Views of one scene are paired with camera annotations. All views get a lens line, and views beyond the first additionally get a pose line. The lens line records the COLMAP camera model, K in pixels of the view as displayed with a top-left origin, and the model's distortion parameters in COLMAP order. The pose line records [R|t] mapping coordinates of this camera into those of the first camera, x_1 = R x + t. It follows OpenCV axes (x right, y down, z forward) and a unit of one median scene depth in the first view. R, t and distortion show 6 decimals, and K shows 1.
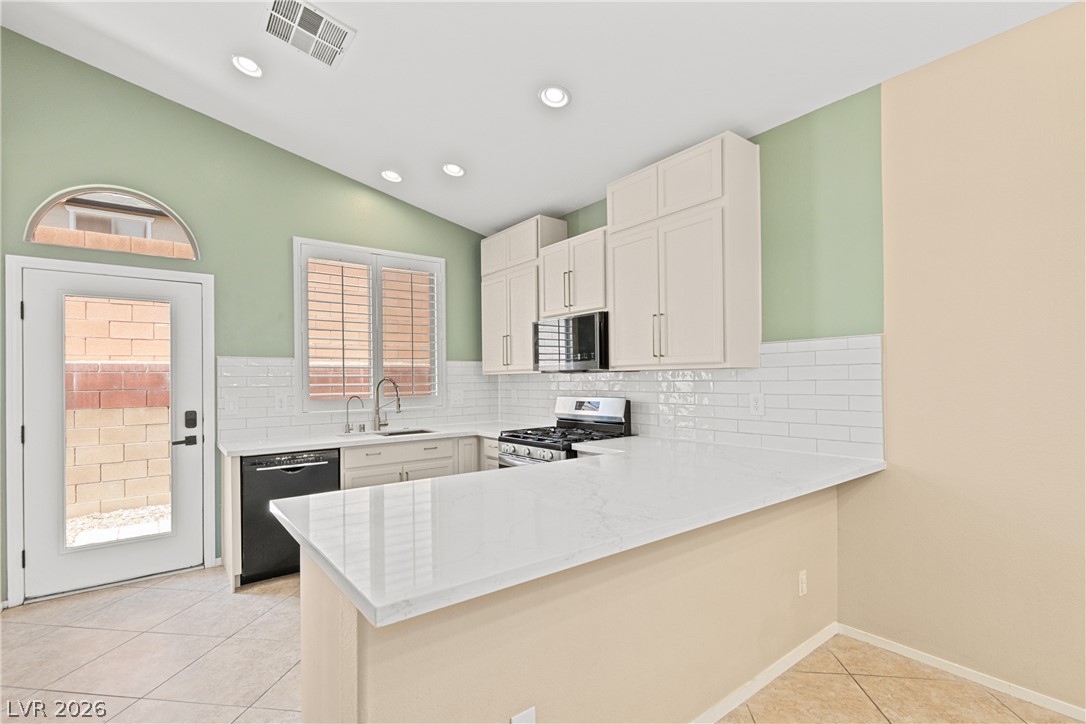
lens RADIAL K [[499.5, 0, 533.4], [0, 499.5, 374.4], [0, 0, 1]] dist [0.002057, -0.000130]
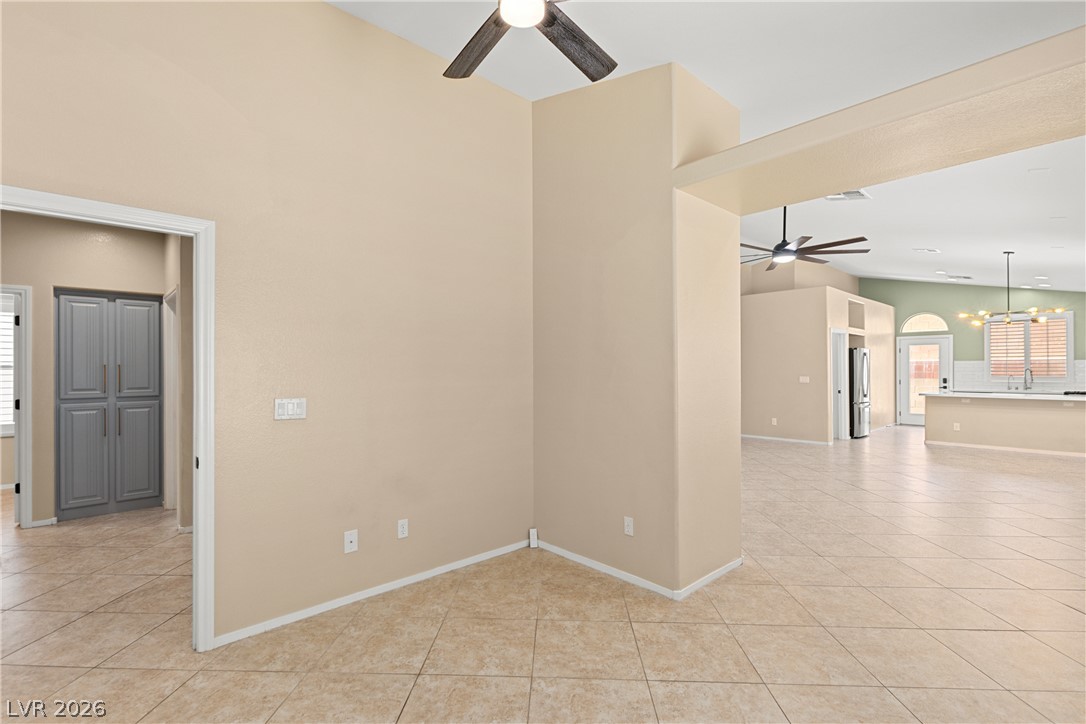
lens RADIAL K [[497.7, 0, 537.3], [0, 497.7, 366.1], [0, 0, 1]] dist [0.002232, -0.000963]
pose [[0.094496, 0.005920, -0.995508, 2.003538], [0.011230, 0.999912, 0.007012, -0.049785], [0.995462, -0.011842, 0.094421, -1.696027]]
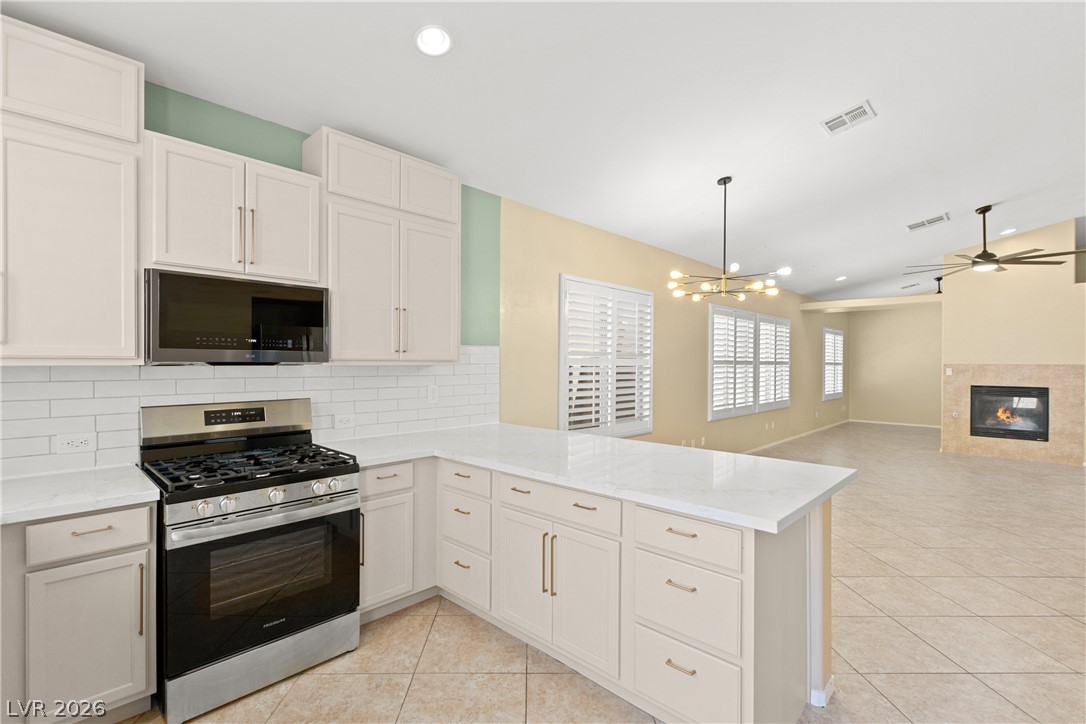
lens RADIAL K [[497.7, 0, 537.3], [0, 497.7, 366.1], [0, 0, 1]] dist [0.002232, -0.000963]
pose [[-0.160436, 0.004678, 0.987035, -0.584866], [-0.012134, 0.999904, -0.006711, -0.003344], [-0.986972, -0.013054, -0.160364, 0.689935]]
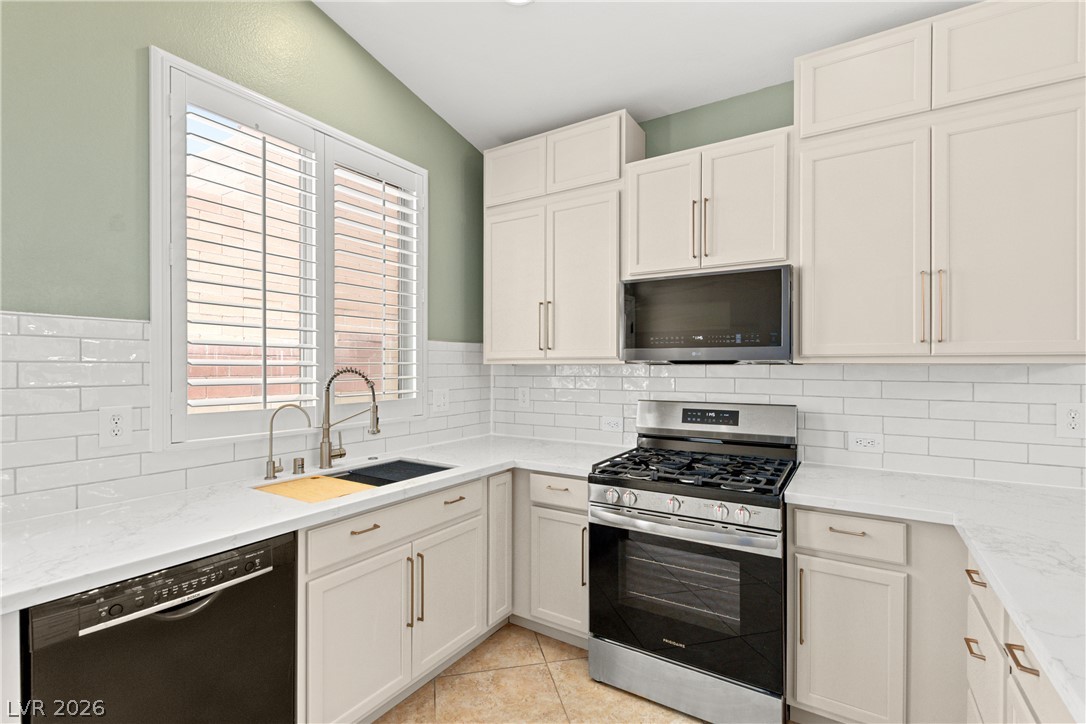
lens RADIAL K [[497.7, 0, 537.3], [0, 497.7, 366.1], [0, 0, 1]] dist [0.002232, -0.000963]
pose [[0.938549, 0.015144, 0.344812, -0.307095], [-0.017310, 0.999845, 0.003204, -0.000018], [-0.344710, -0.008976, 0.938666, 0.465062]]
